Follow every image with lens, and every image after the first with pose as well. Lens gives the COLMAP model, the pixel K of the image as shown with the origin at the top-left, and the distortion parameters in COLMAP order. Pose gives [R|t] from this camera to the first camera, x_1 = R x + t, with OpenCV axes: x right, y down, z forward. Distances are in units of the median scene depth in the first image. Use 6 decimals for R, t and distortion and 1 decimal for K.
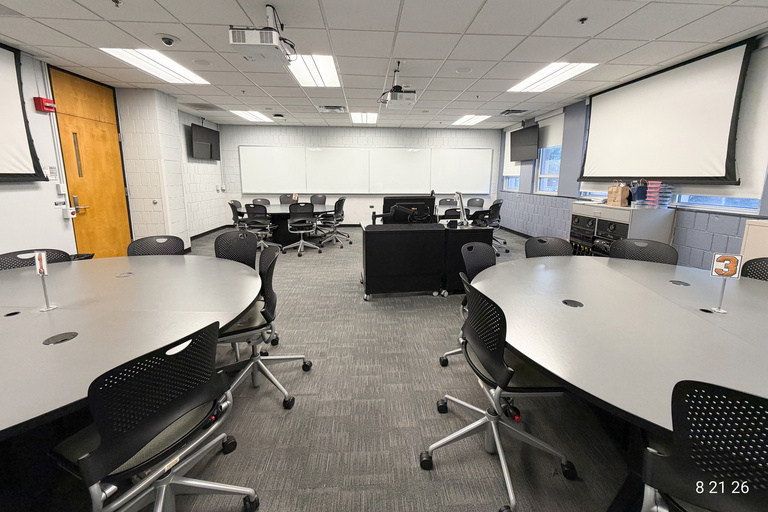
lens RADIAL K [[302.2, 0, 382.2], [0, 302.2, 257.3], [0, 0, 1]] dist [0.000653, 0.000786]
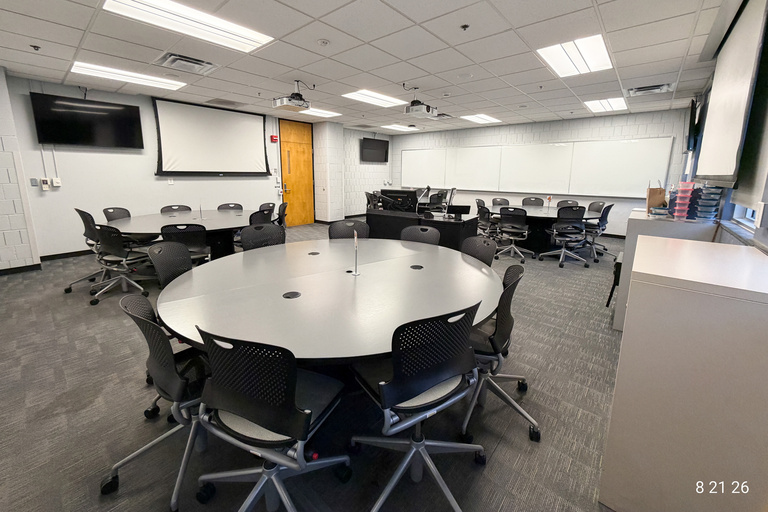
lens RADIAL K [[302.2, 0, 385.9], [0, 302.2, 254.4], [0, 0, 1]] dist [0.000653, 0.000786]
pose [[0.714841, 0.181777, -0.675248, 0.658420], [-0.184996, 0.980379, 0.068075, -0.008789], [0.674373, 0.076256, 0.734443, 0.045037]]
